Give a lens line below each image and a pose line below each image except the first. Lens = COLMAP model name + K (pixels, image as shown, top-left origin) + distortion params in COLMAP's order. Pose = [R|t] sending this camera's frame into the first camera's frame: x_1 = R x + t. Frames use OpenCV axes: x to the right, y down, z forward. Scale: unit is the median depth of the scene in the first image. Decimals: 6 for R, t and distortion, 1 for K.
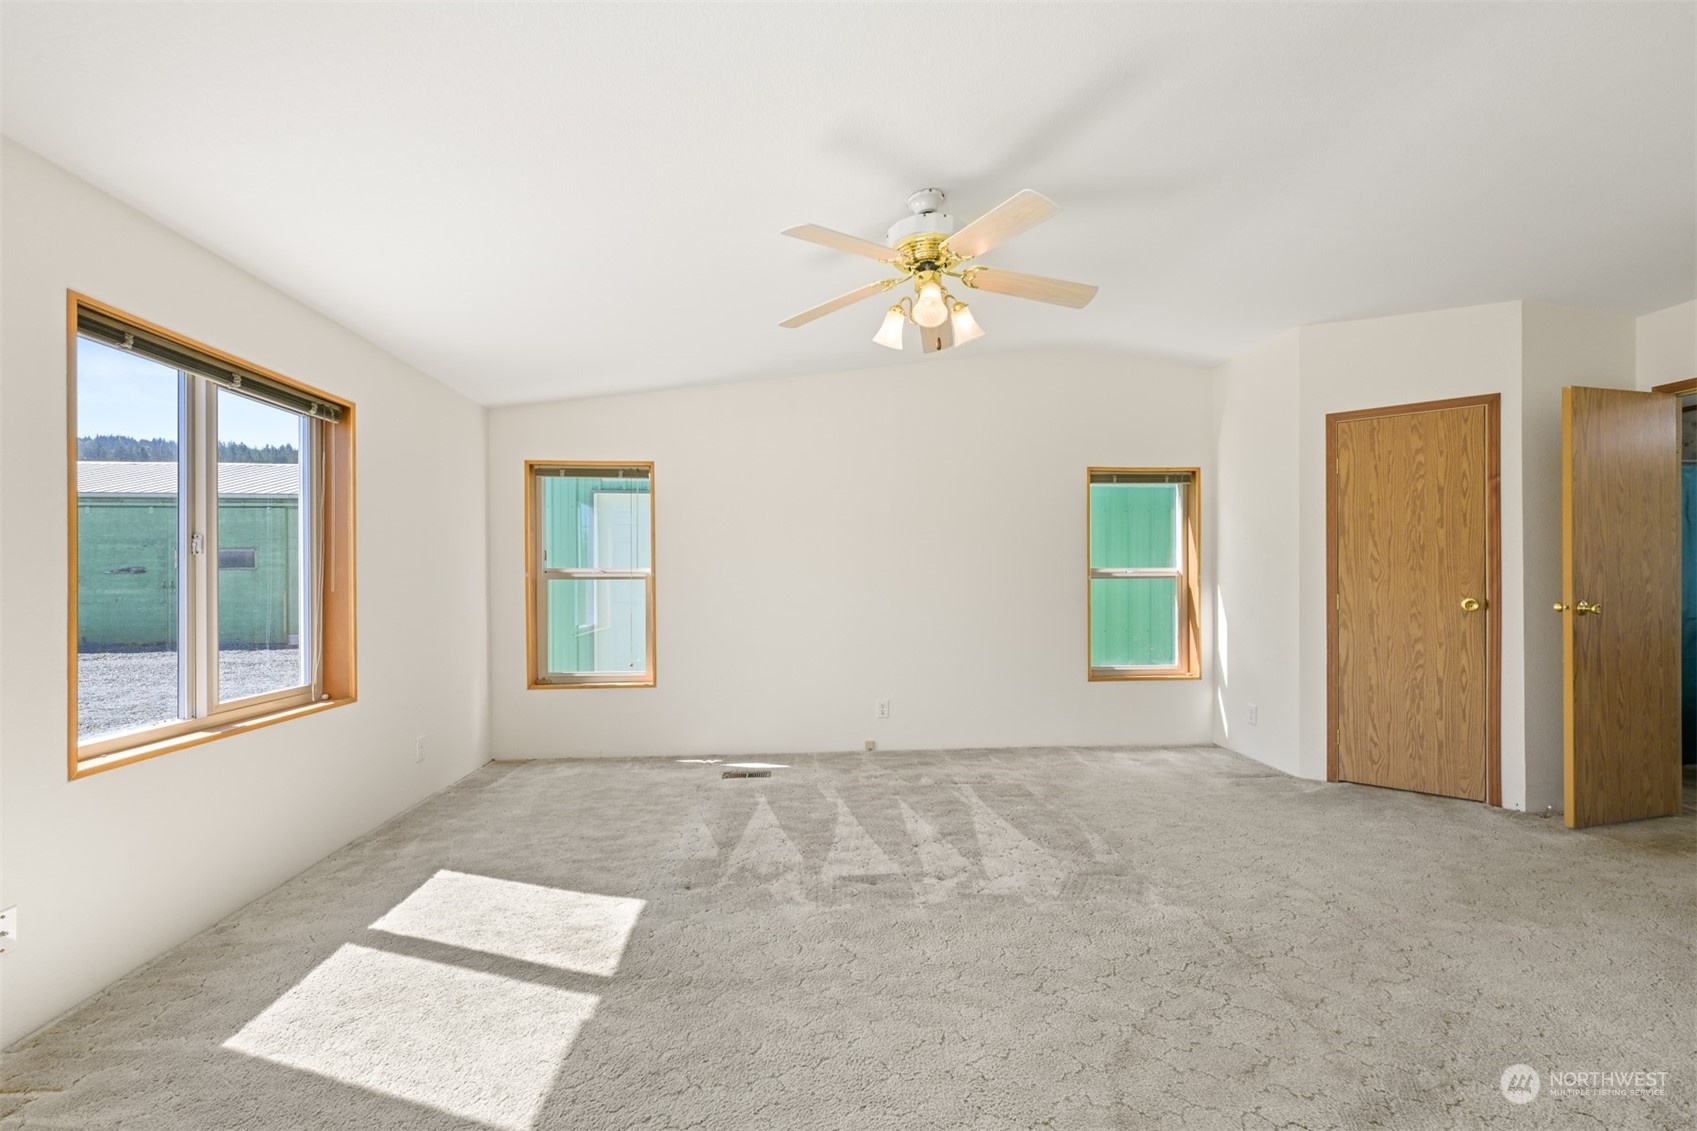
lens RADIAL K [[673.6, 0, 847.2], [0, 673.6, 574.8], [0, 0, 1]] dist [-0.000128, 0.000086]
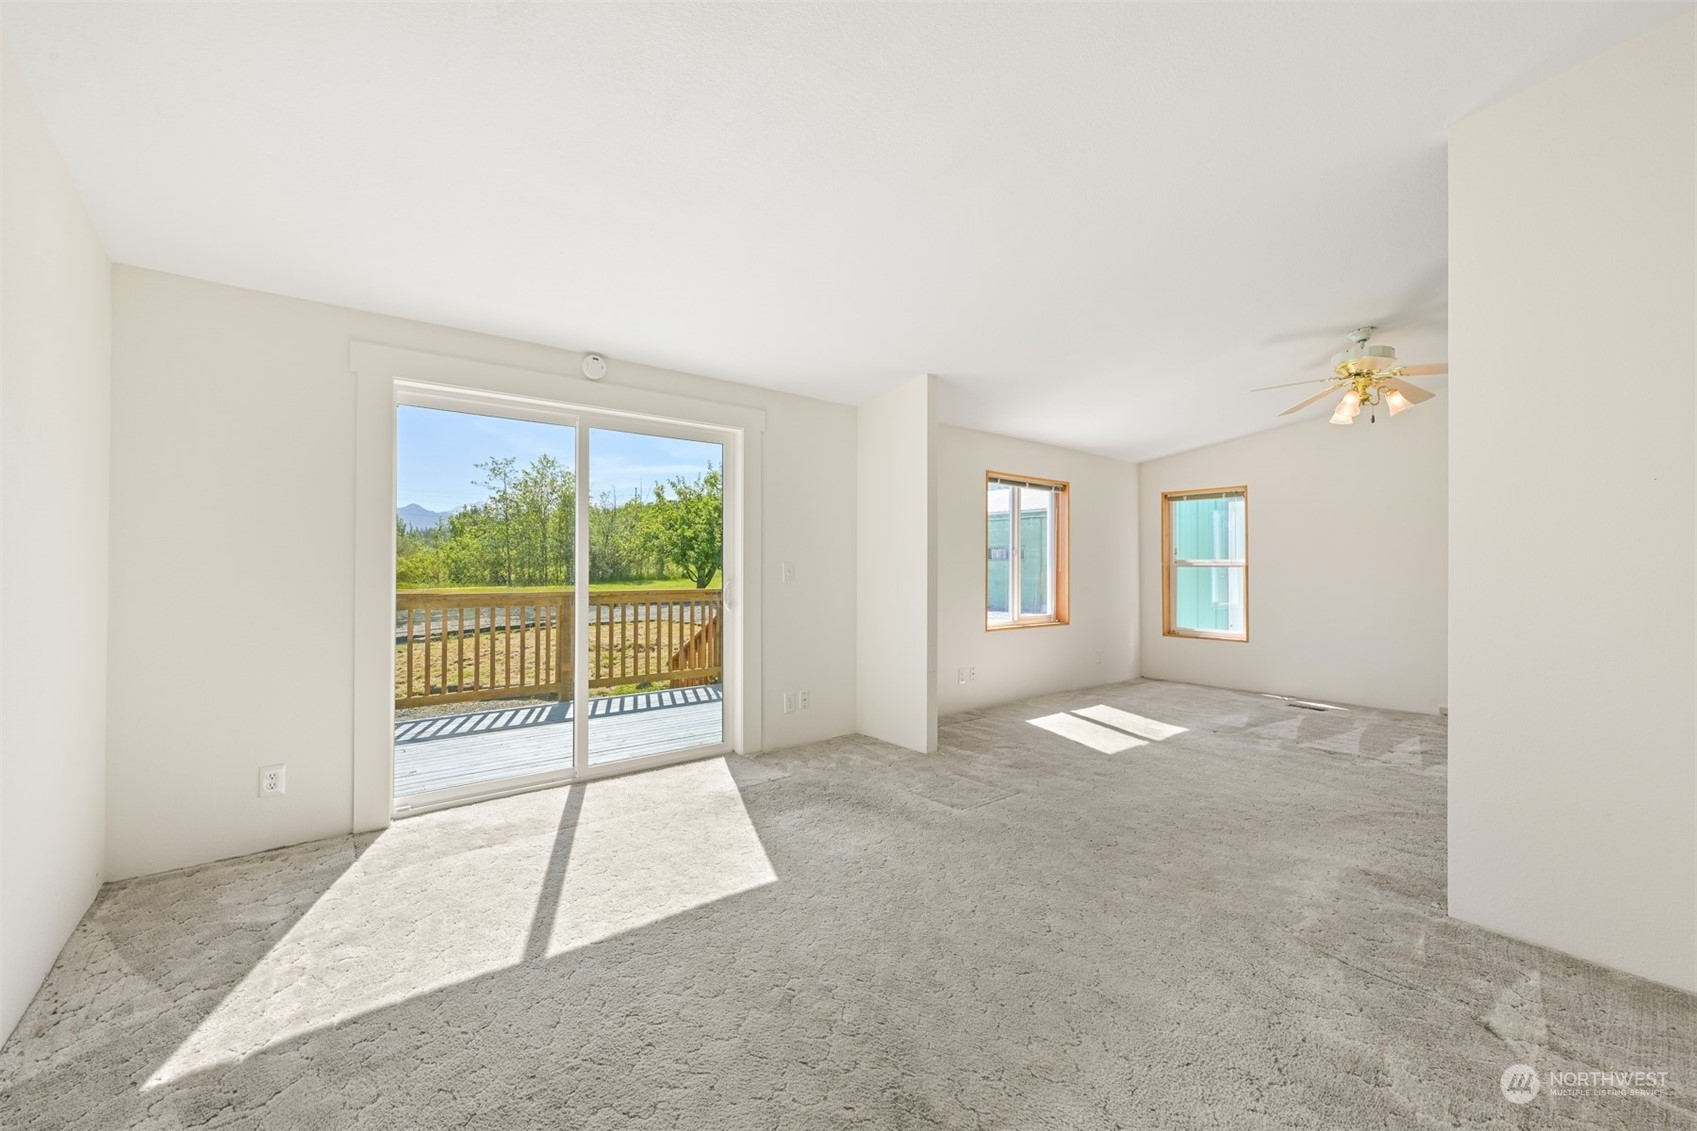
lens RADIAL K [[679.5, 0, 841.6], [0, 679.5, 589.0], [0, 0, 1]] dist [-0.002133, -0.000307]
pose [[0.559178, 0.028608, -0.828554, 0.464631], [0.003742, 0.999307, 0.037029, -0.002931], [0.829039, -0.023806, 0.558684, -0.569842]]
